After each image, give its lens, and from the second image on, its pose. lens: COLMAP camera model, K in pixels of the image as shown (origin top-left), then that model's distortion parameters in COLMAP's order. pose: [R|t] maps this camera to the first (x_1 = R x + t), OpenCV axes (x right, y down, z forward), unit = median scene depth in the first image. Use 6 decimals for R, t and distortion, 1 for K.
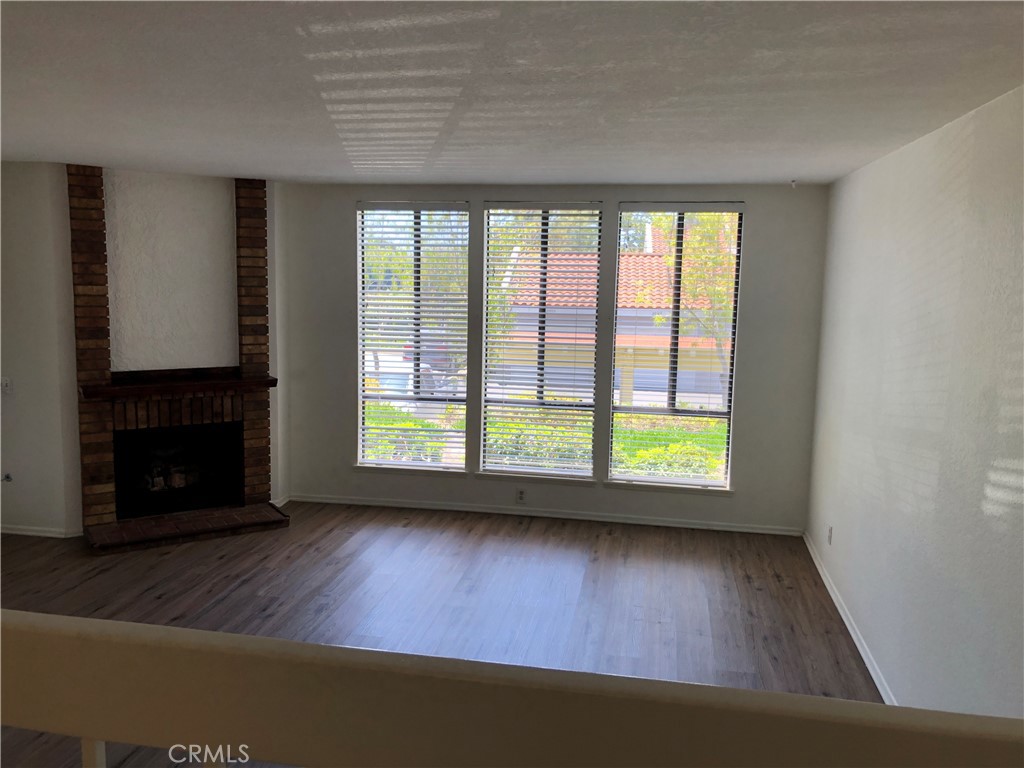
lens RADIAL K [[846.2, 0, 510.5], [0, 846.2, 370.3], [0, 0, 1]] dist [0.068262, -0.064658]
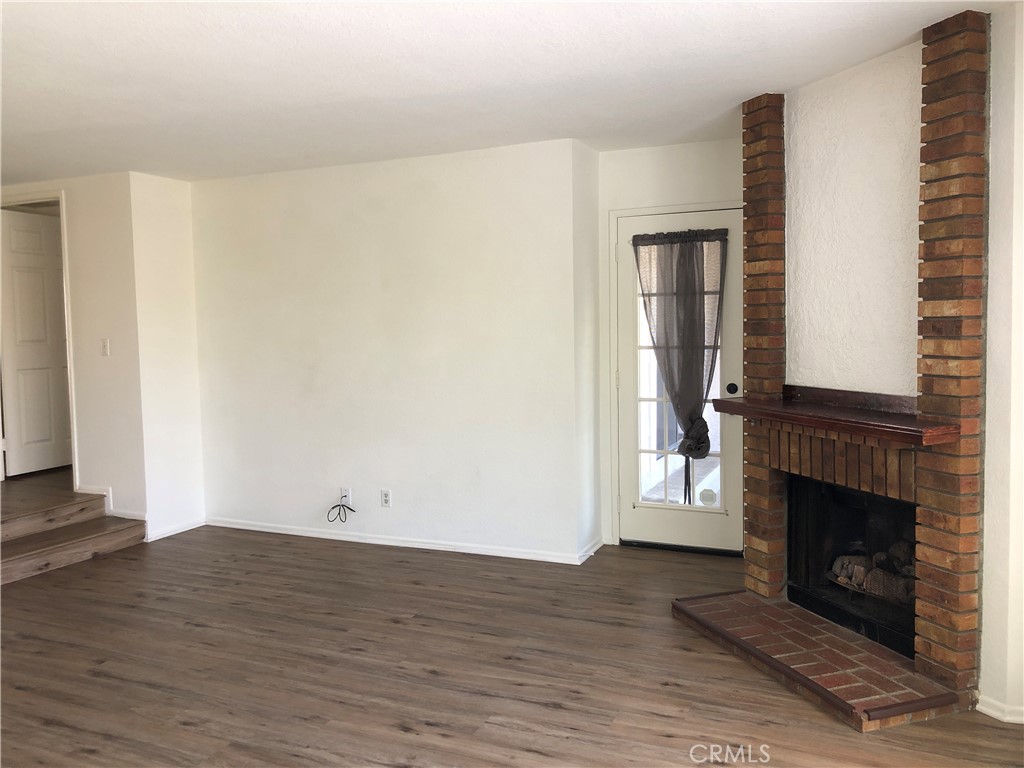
lens RADIAL K [[845.2, 0, 511.0], [0, 845.2, 378.8], [0, 0, 1]] dist [-0.002940, -0.002848]
pose [[-0.234667, 0.048174, -0.970881, 0.238556], [-0.107712, 0.991332, 0.075223, -0.028636], [0.966090, 0.122228, -0.227444, 0.892486]]
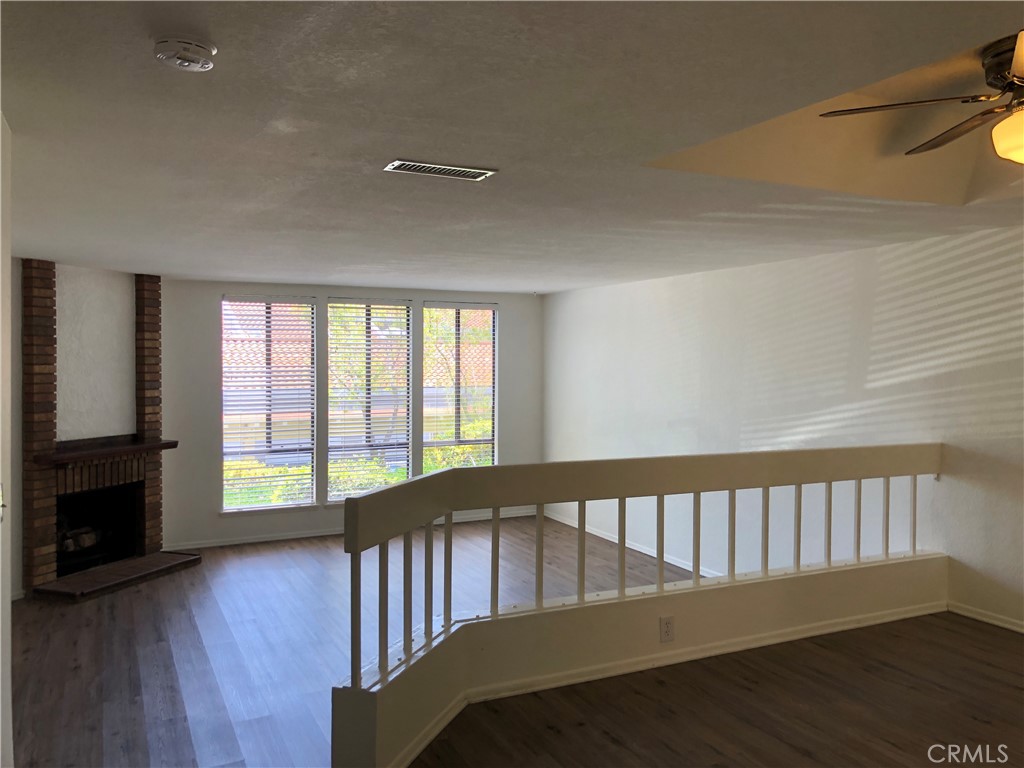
lens RADIAL K [[846.2, 0, 510.5], [0, 846.2, 370.3], [0, 0, 1]] dist [0.068262, -0.064658]
pose [[0.800701, -0.026328, 0.598485, -0.617609], [0.087098, 0.993535, -0.072820, 0.039673], [-0.592698, 0.110434, 0.797818, -0.238306]]
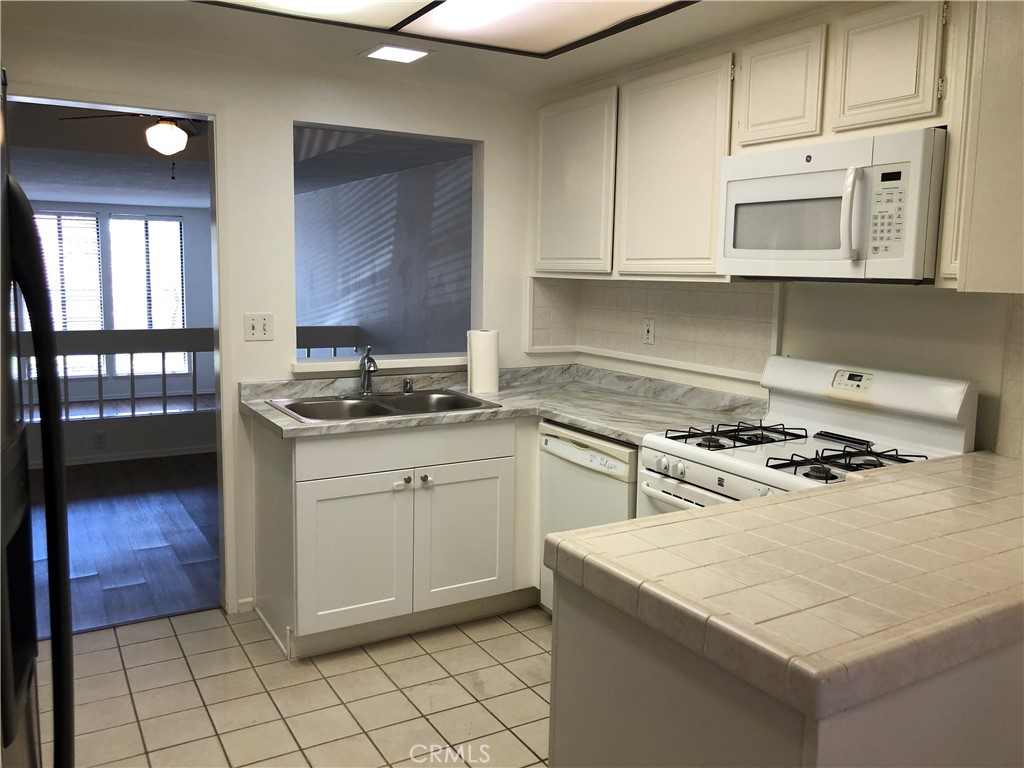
lens RADIAL K [[846.2, 0, 510.5], [0, 846.2, 370.3], [0, 0, 1]] dist [0.068262, -0.064658]
pose [[0.758213, -0.089322, 0.645860, -0.445867], [0.085389, 0.995644, 0.037453, 0.144751], [-0.646391, 0.026752, 0.762537, -0.974407]]
